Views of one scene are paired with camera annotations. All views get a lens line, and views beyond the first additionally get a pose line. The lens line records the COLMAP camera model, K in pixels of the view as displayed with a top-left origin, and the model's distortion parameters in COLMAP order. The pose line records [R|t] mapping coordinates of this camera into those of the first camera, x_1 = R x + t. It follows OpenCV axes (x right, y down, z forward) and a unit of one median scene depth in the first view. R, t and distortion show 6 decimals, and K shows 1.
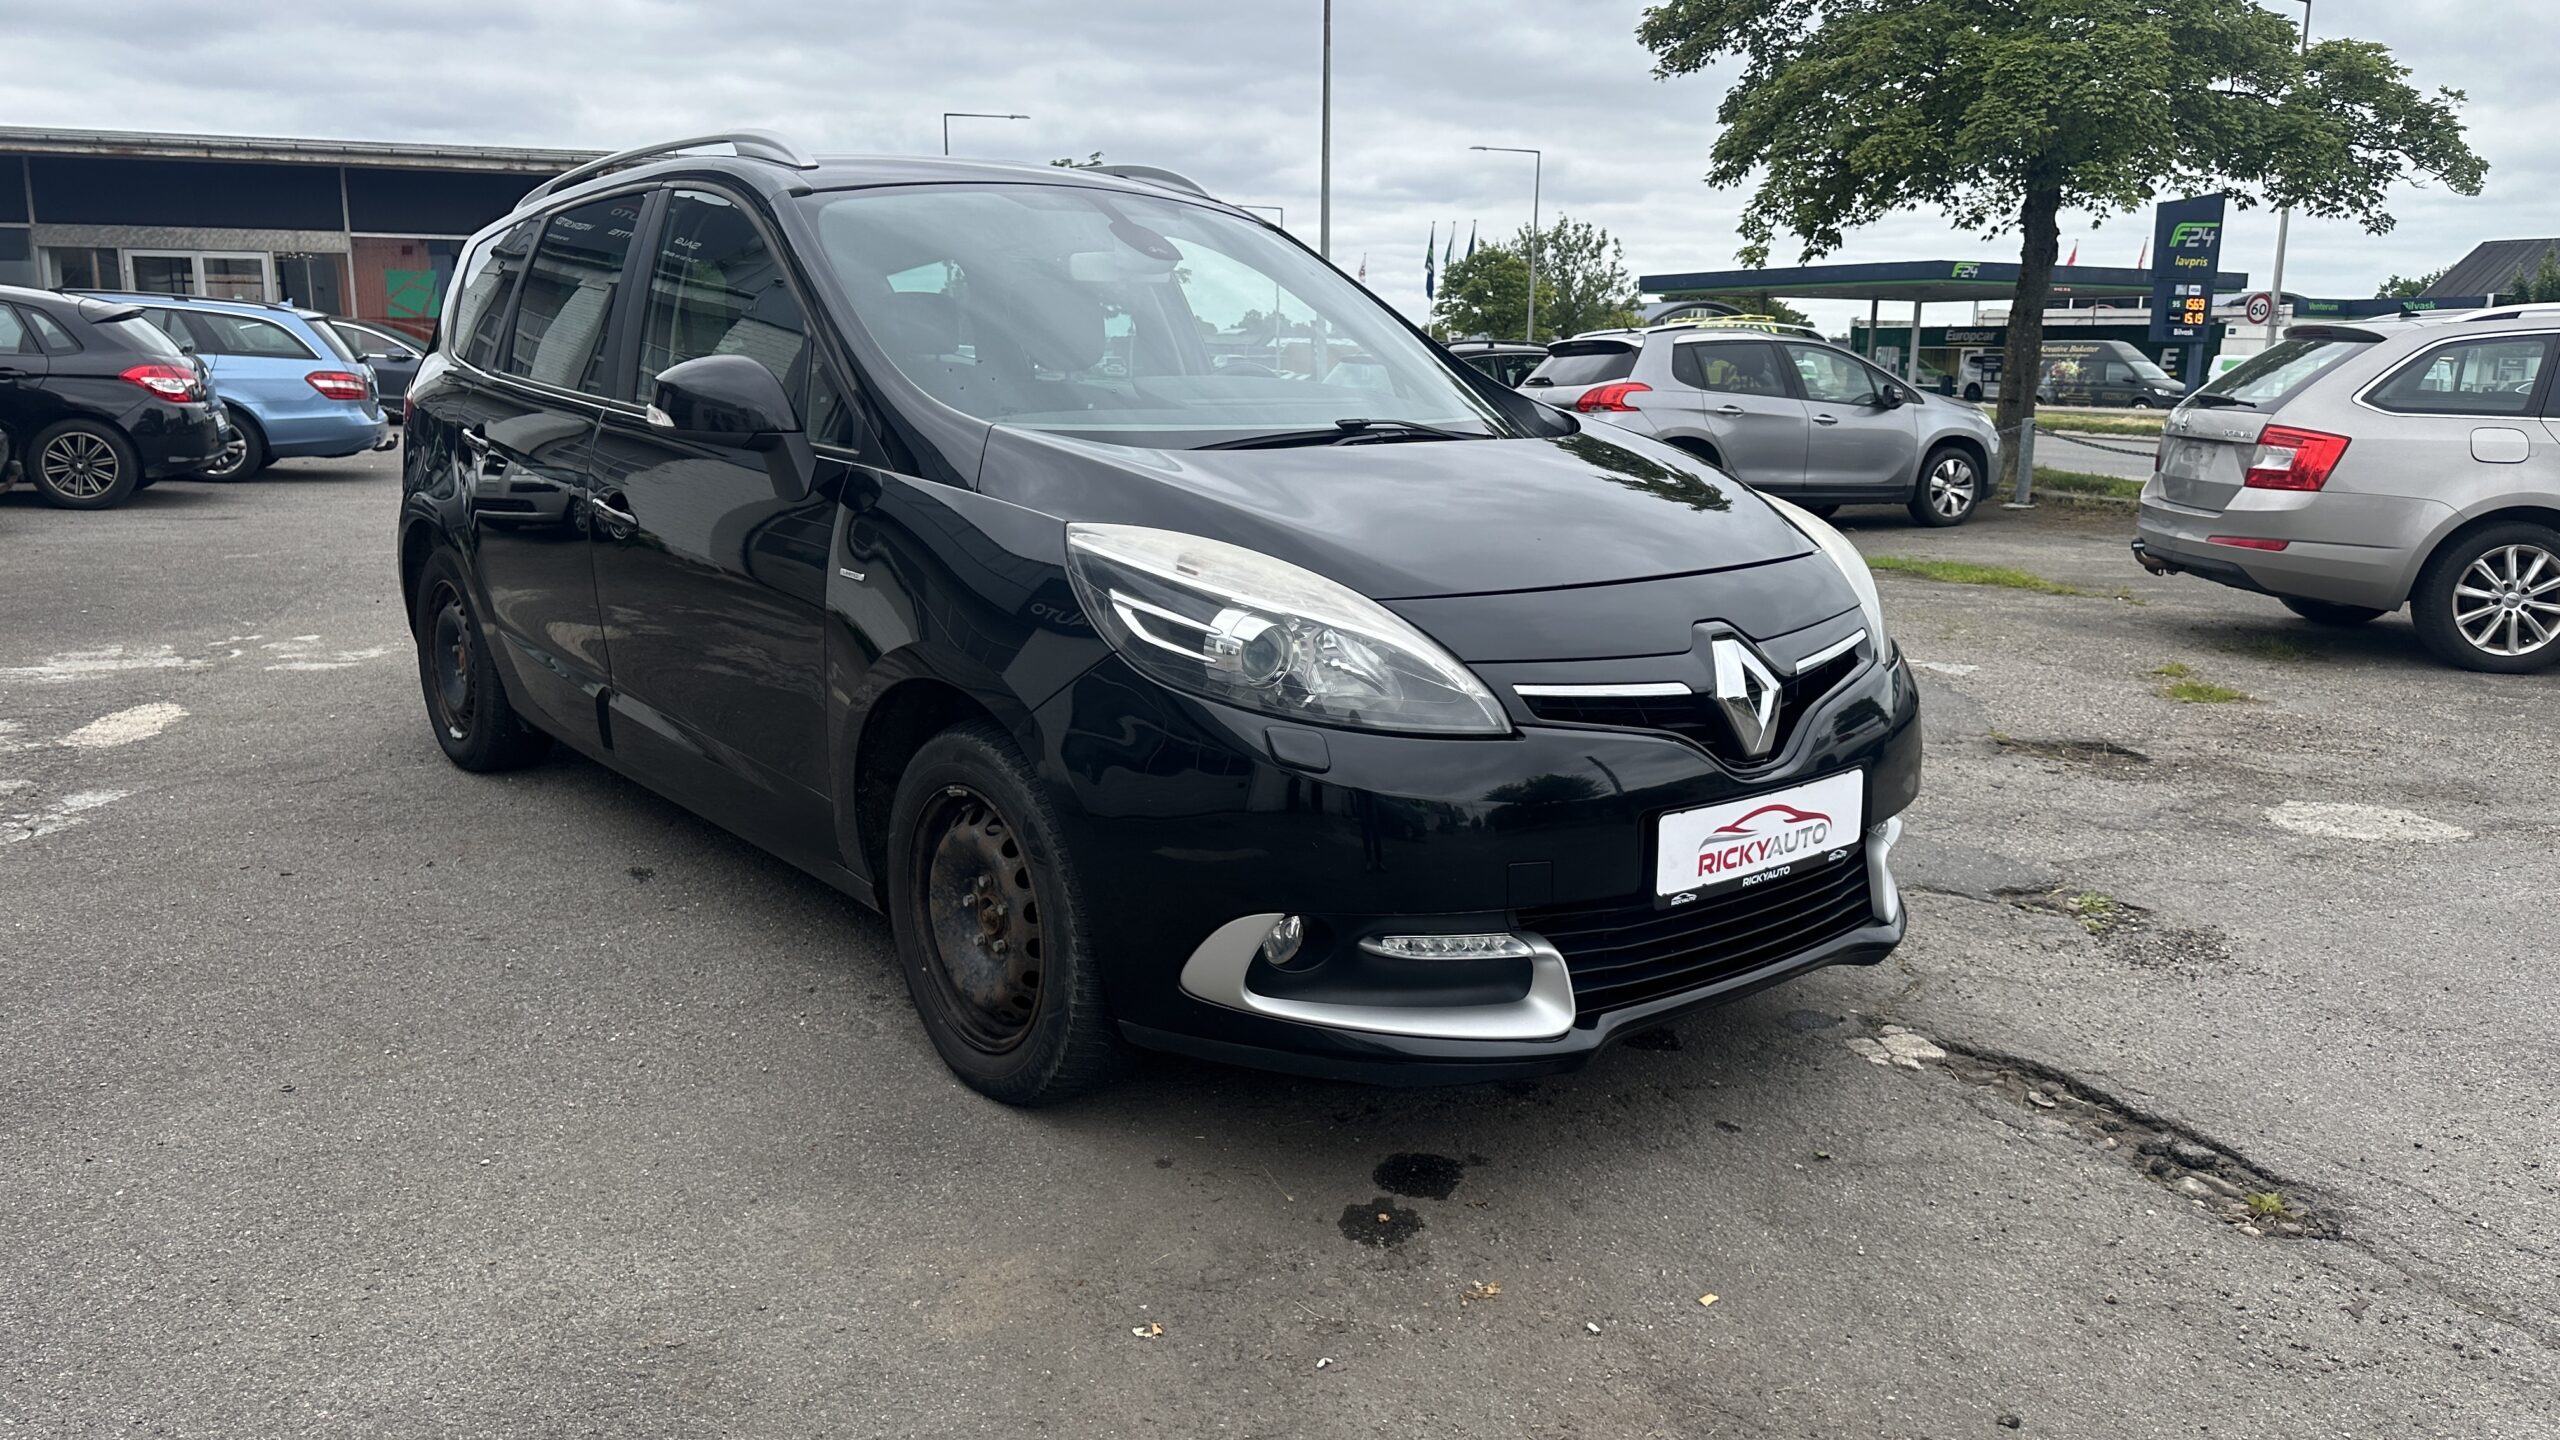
lens RADIAL K [[1825.0, 0, 1277.0], [0, 1825.0, 613.8], [0, 0, 1]] dist [0.048475, -0.049689]
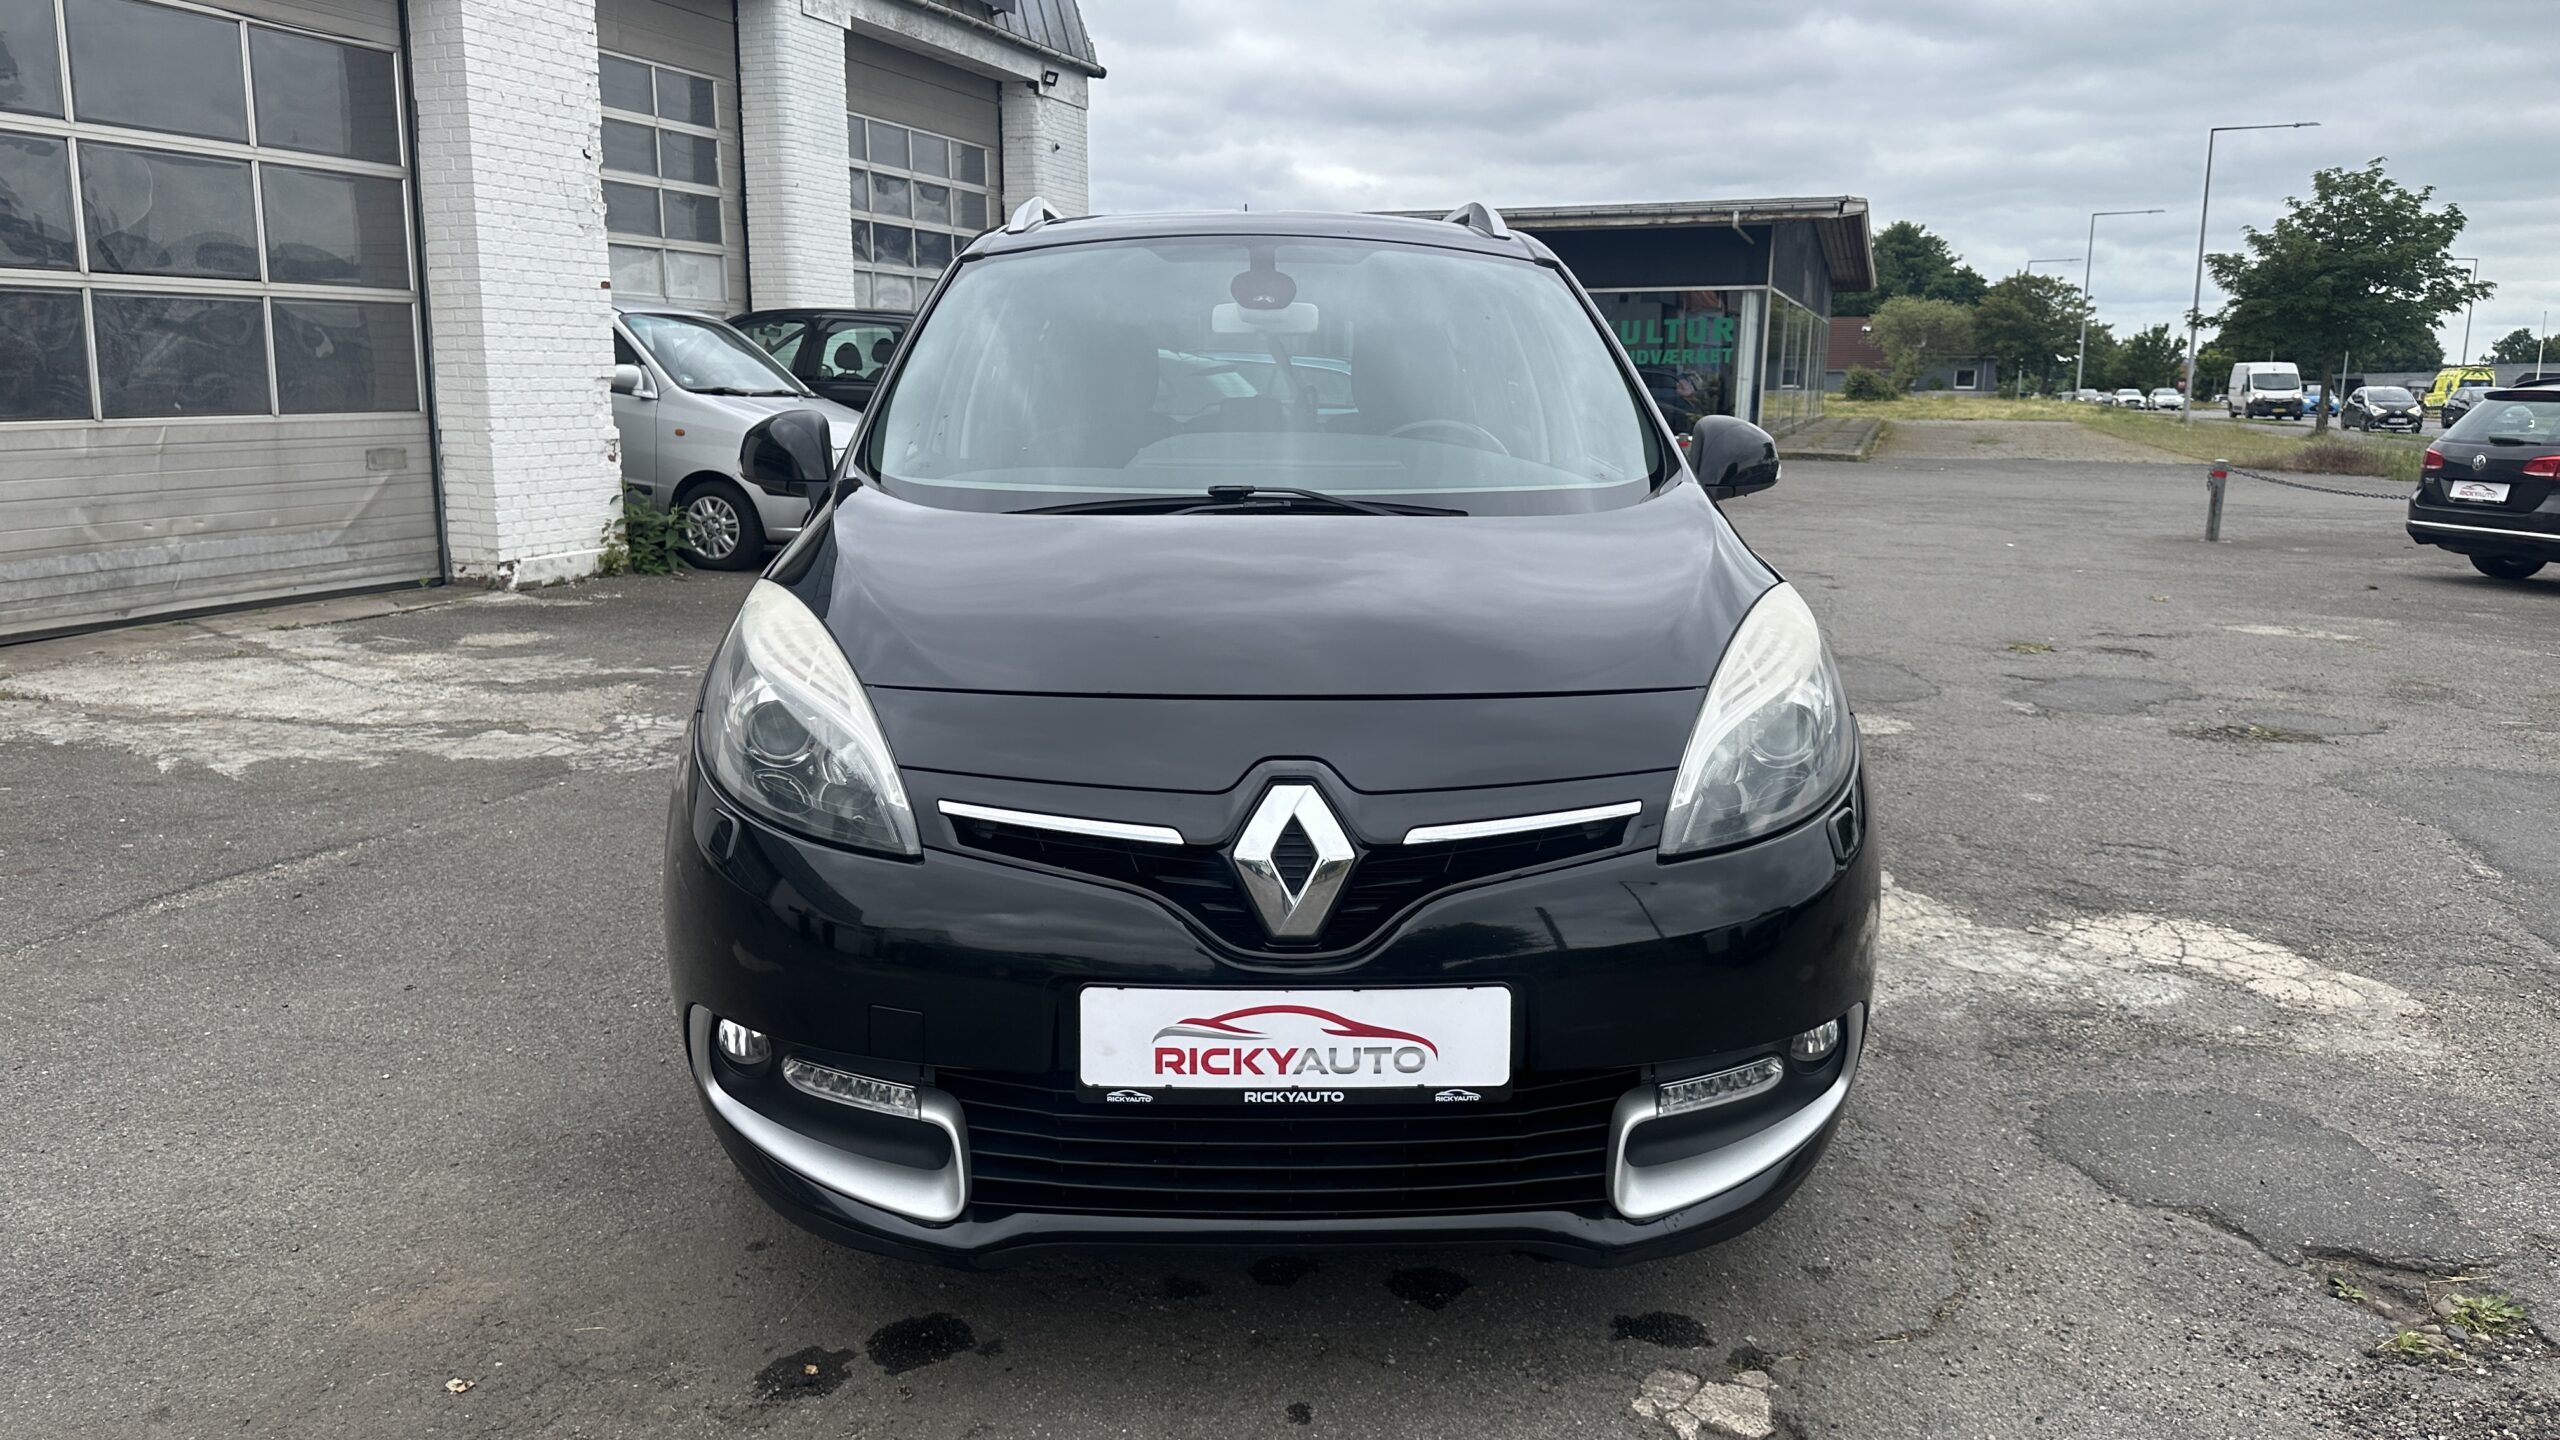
lens RADIAL K [[1825.0, 0, 1277.0], [0, 1825.0, 613.8], [0, 0, 1]] dist [0.048475, -0.049689]
pose [[0.791875, 0.075682, -0.605976, 0.725417], [-0.088765, 0.996017, 0.008400, -0.065810], [0.604198, 0.047138, 0.795439, 0.382365]]
